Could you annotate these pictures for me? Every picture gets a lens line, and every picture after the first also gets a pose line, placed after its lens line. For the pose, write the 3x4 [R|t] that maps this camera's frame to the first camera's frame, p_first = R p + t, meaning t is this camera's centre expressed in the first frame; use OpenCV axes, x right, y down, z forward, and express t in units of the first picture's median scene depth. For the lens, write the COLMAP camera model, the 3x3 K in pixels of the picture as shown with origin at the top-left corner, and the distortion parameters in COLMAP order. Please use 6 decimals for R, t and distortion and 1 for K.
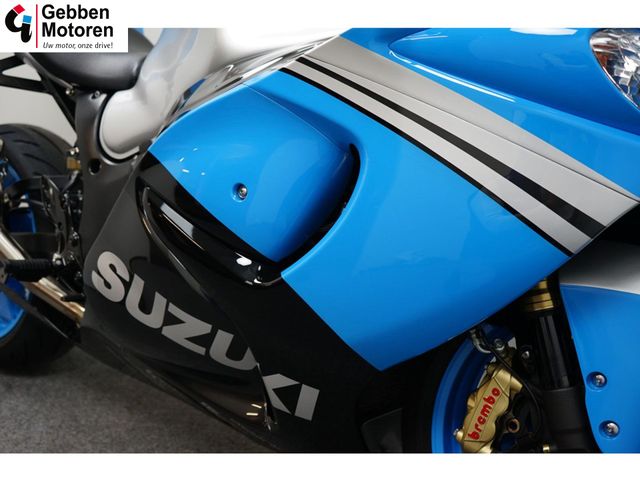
lens RADIAL K [[751.6, 0, 316.3], [0, 751.6, 237.5], [0, 0, 1]] dist [-0.006924, 0.000000]
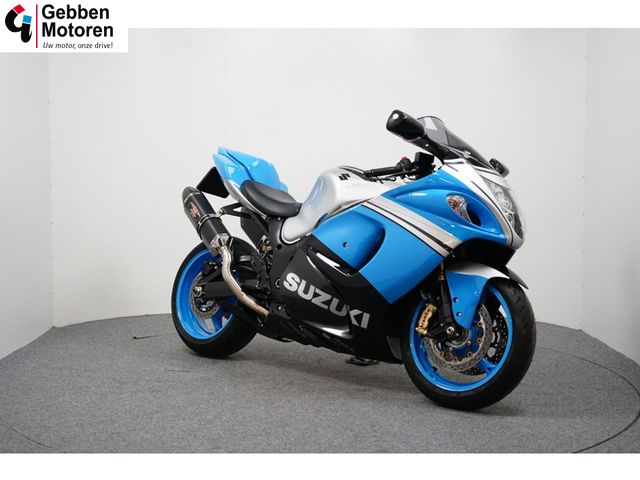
lens RADIAL K [[934.4, 0, 320.6], [0, 934.4, 241.2], [0, 0, 1]] dist [0.055953, 0.000000]
pose [[0.996852, 0.038246, -0.069455, 0.058025], [-0.053089, 0.972591, -0.226382, 0.797410], [0.058893, 0.229356, 0.971559, -2.706180]]
